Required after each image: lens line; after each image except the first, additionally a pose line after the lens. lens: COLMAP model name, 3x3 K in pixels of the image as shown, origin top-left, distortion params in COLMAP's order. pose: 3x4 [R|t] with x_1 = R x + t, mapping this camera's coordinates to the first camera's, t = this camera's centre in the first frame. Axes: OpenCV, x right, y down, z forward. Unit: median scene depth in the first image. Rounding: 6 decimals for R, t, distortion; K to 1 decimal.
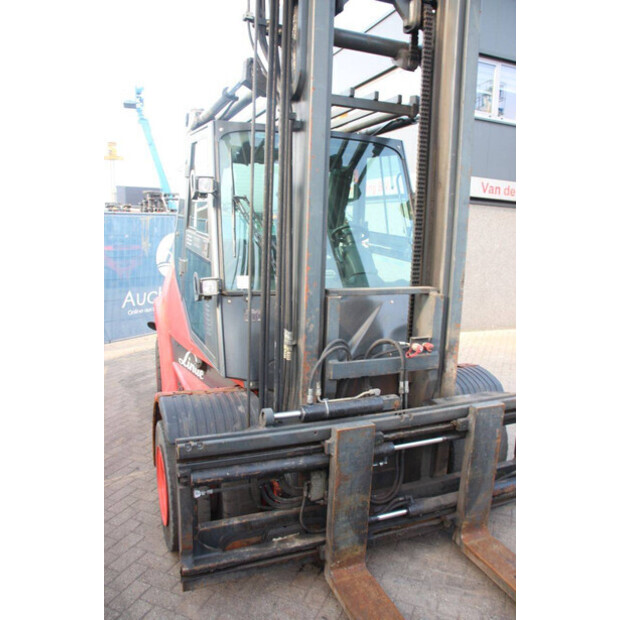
lens RADIAL K [[506.1, 0, 307.7], [0, 506.1, 310.6], [0, 0, 1]] dist [-0.157811, 0.121431]
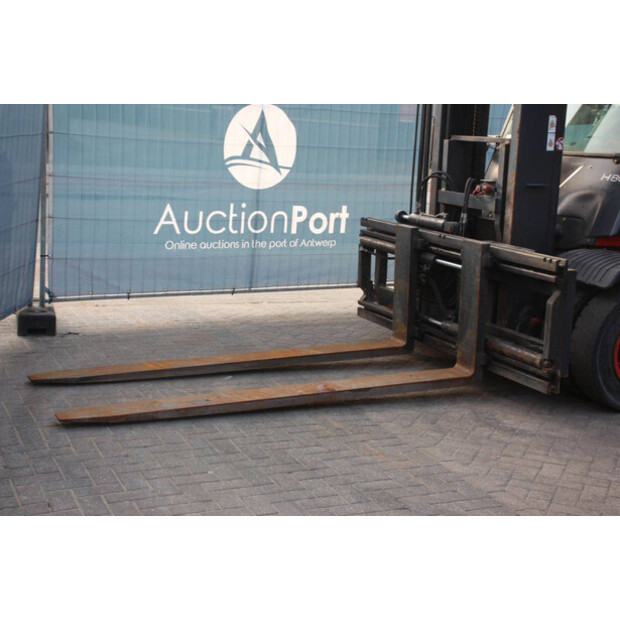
lens RADIAL K [[1030.4, 0, 310.6], [0, 1030.4, 311.8], [0, 0, 1]] dist [0.160715, 0.000000]
pose [[0.030057, 0.160833, -0.986524, 2.786093], [-0.203463, 0.967291, 0.151499, 0.071711], [0.978621, 0.196167, 0.061797, 0.562178]]
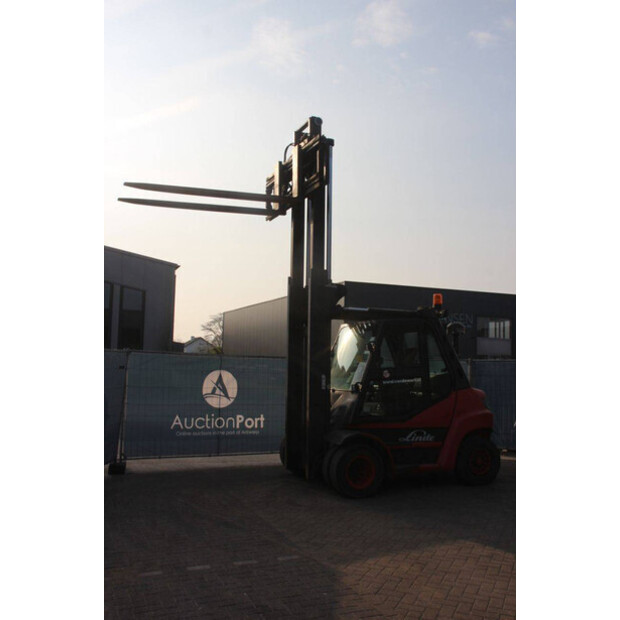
lens RADIAL K [[618.9, 0, 307.7], [0, 618.9, 320.1], [0, 0, 1]] dist [-0.071255, 0.000000]
pose [[0.000068, -0.102337, -0.994750, 3.862933], [-0.179775, 0.978542, -0.100681, -0.051649], [0.983708, 0.178838, -0.018331, 1.101995]]
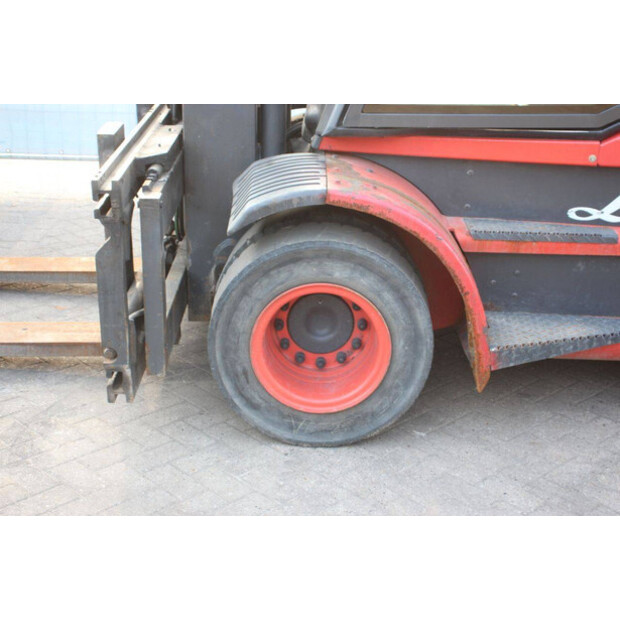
lens RADIAL K [[1015.1, 0, 308.7], [0, 1015.1, 310.1], [0, 0, 1]] dist [0.155379, 0.000000]
pose [[-0.391629, 0.297223, -0.870796, 1.619947], [-0.190479, 0.899701, 0.392755, -0.191141], [0.900191, 0.319683, -0.295734, 1.821794]]
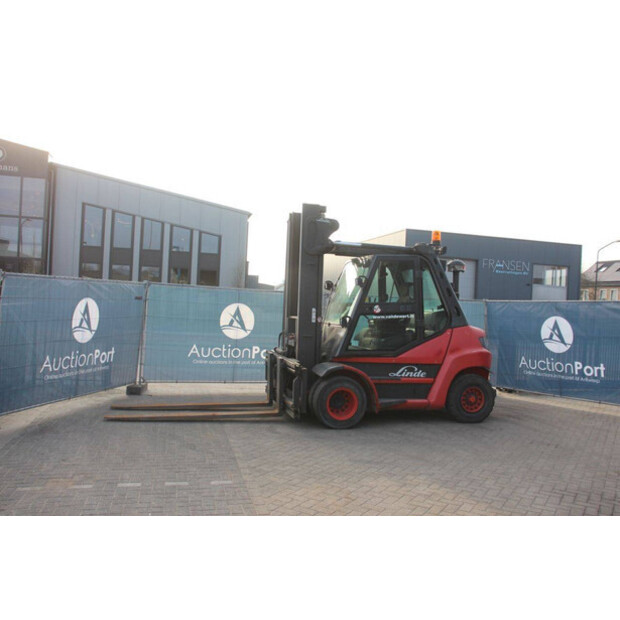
lens RADIAL K [[555.1, 0, 311.6], [0, 555.1, 312.9], [0, 0, 1]] dist [-0.139092, 0.135093]
pose [[-0.144070, -0.022649, -0.989308, 3.520209], [-0.204965, 0.978741, 0.007442, -0.113178], [0.968108, 0.203846, -0.145650, 1.641594]]
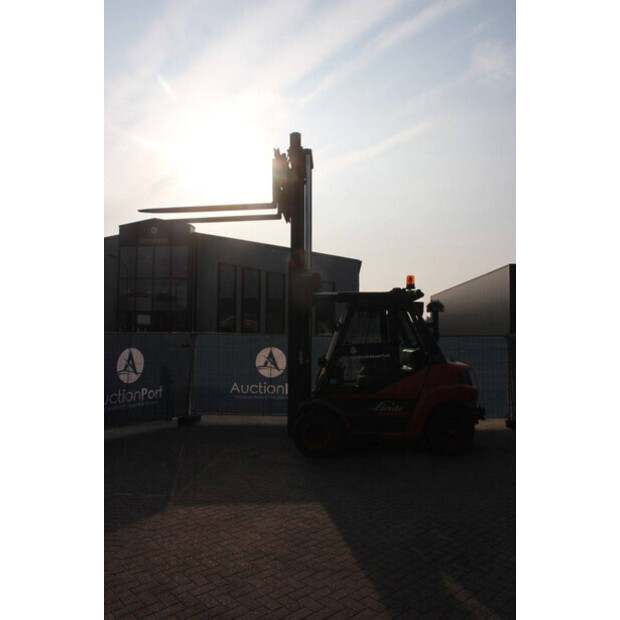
lens RADIAL K [[506.1, 0, 313.7], [0, 506.1, 319.7], [0, 0, 1]] dist [-0.157811, 0.121431]
pose [[-0.419197, -0.064593, -0.905595, 3.363324], [-0.162467, 0.986702, 0.004827, -0.356126], [0.893241, 0.149153, -0.424116, 2.663724]]
